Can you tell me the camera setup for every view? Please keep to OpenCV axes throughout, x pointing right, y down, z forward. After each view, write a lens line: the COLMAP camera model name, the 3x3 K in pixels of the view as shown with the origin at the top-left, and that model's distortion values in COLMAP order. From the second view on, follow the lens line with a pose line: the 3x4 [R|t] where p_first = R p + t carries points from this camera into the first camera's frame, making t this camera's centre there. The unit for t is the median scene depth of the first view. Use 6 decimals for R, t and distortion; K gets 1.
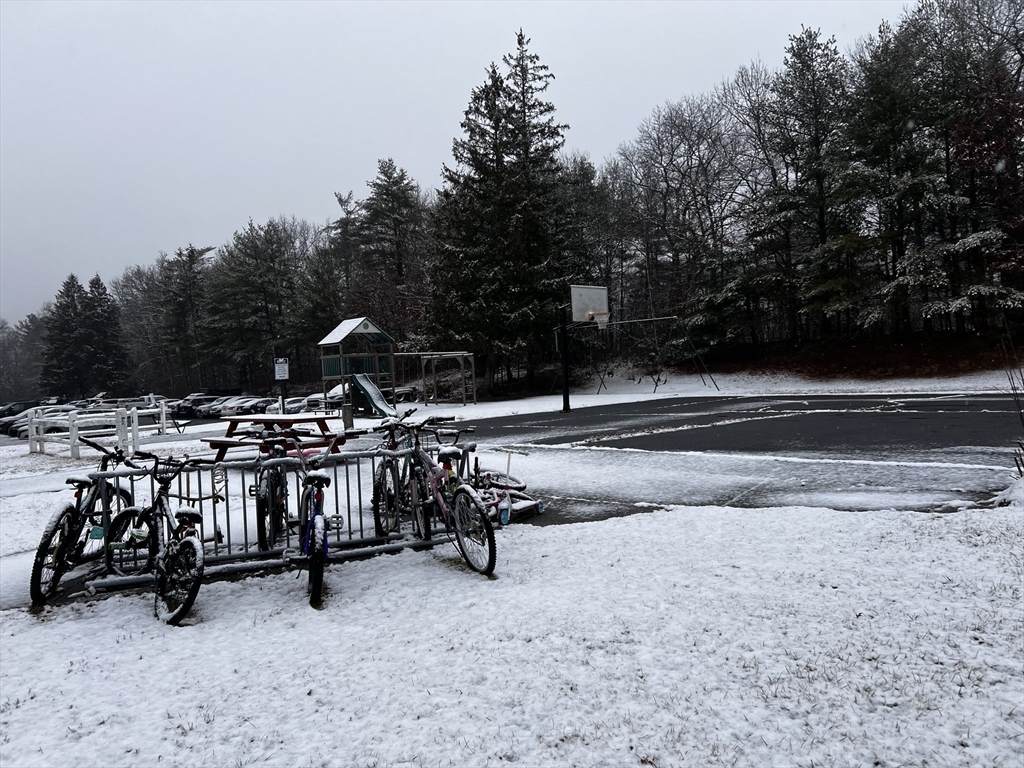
lens RADIAL K [[780.7, 0, 512.0], [0, 780.7, 384.0], [0, 0, 1]] dist [0.001723, -0.000372]
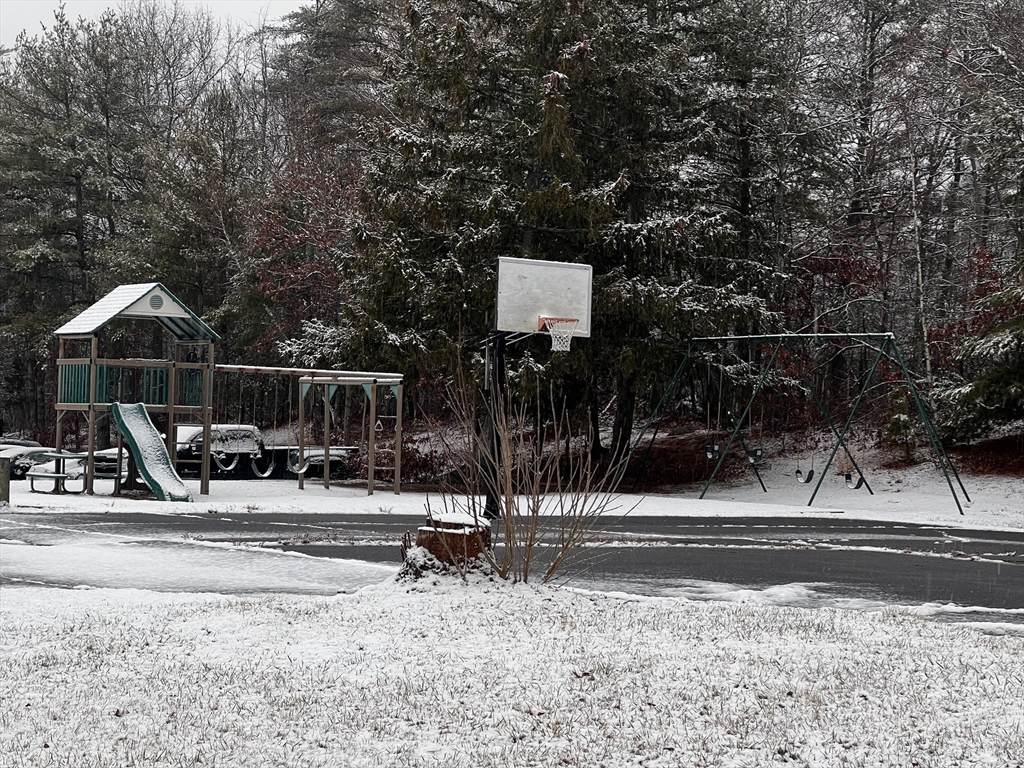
lens RADIAL K [[2271.2, 0, 512.0], [0, 2271.2, 384.0], [0, 0, 1]] dist [0.131969, 0.684346]
pose [[0.983185, 0.081623, -0.163356, 0.208641], [-0.086987, 0.995871, -0.025949, -0.007167], [0.160563, 0.039723, 0.986226, -0.256893]]
